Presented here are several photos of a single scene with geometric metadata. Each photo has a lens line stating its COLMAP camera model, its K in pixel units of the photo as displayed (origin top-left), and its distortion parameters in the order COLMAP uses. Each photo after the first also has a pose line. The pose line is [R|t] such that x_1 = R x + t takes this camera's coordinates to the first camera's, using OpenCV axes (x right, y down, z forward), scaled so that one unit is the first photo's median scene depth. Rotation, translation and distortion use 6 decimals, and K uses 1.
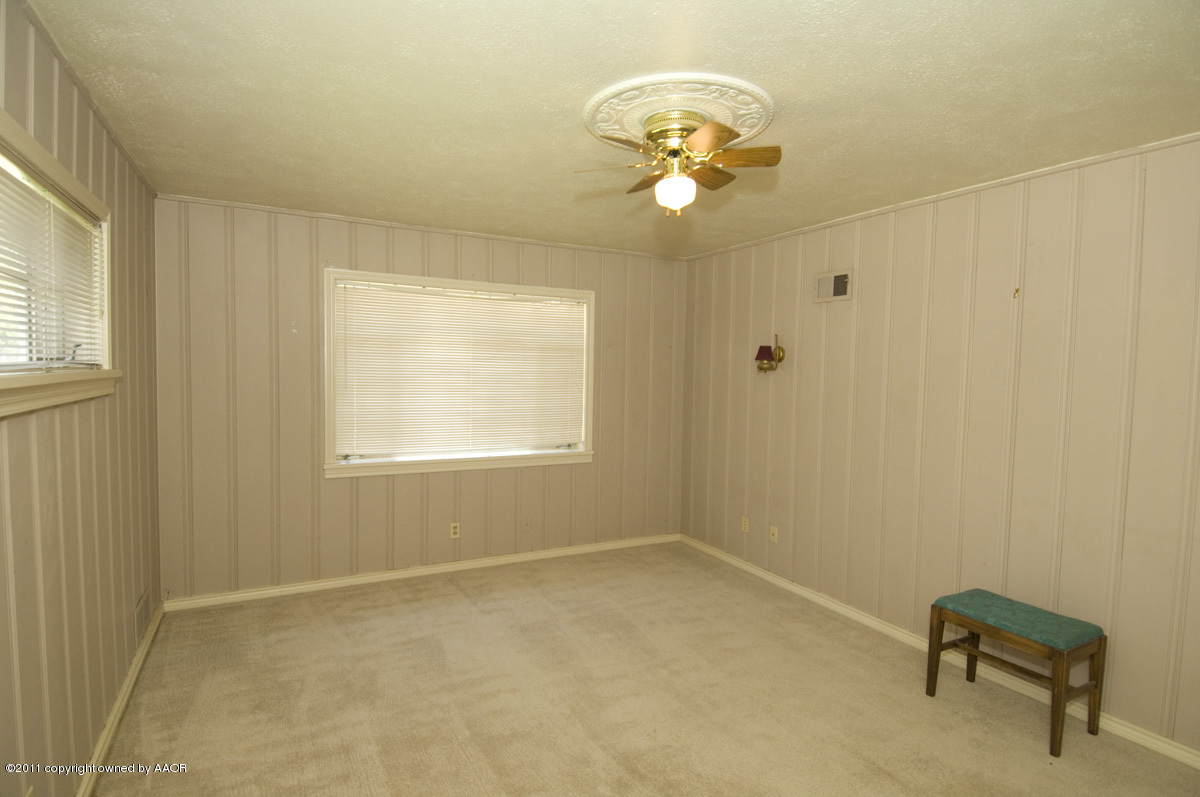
lens RADIAL K [[620.5, 0, 602.4], [0, 620.5, 398.8], [0, 0, 1]] dist [0.006047, -0.018512]
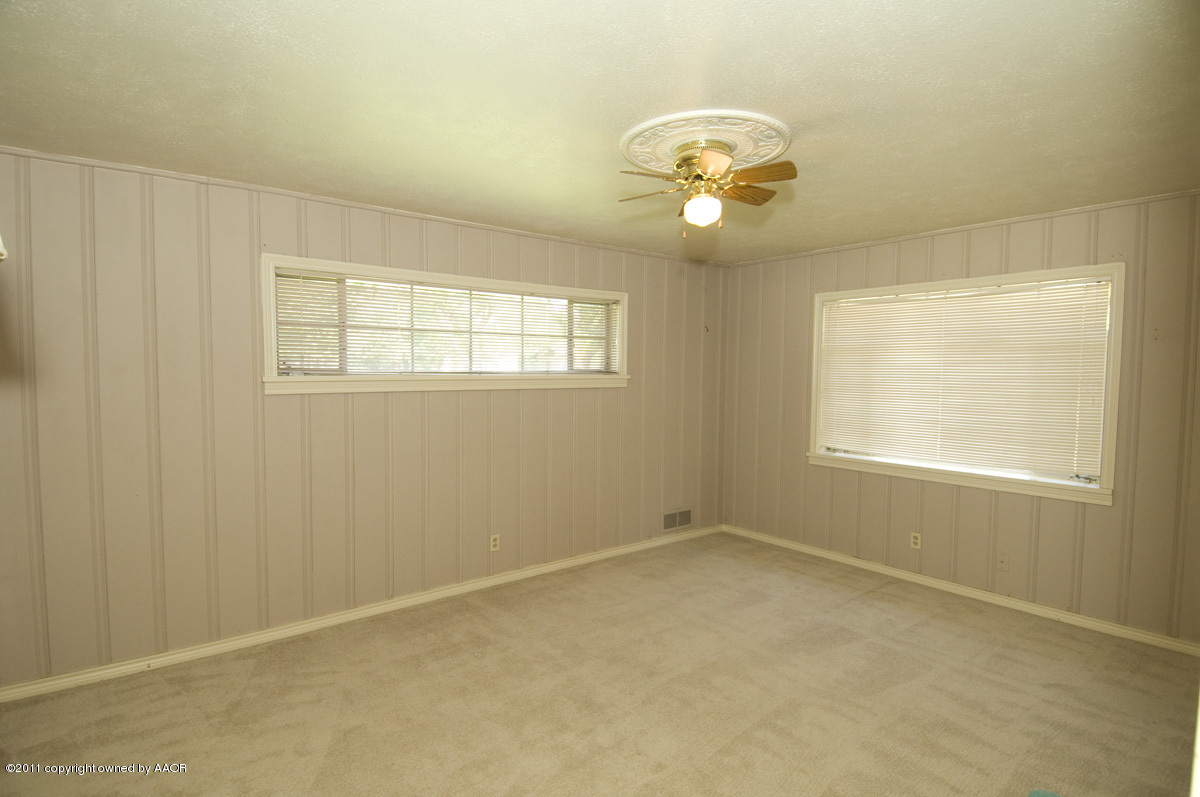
lens RADIAL K [[620.5, 0, 603.4], [0, 620.5, 399.8], [0, 0, 1]] dist [0.006047, -0.018512]
pose [[0.176171, 0.031218, -0.983864, 0.653109], [-0.049794, 0.998500, 0.022766, -0.005941], [0.983099, 0.044979, 0.177462, 0.351331]]
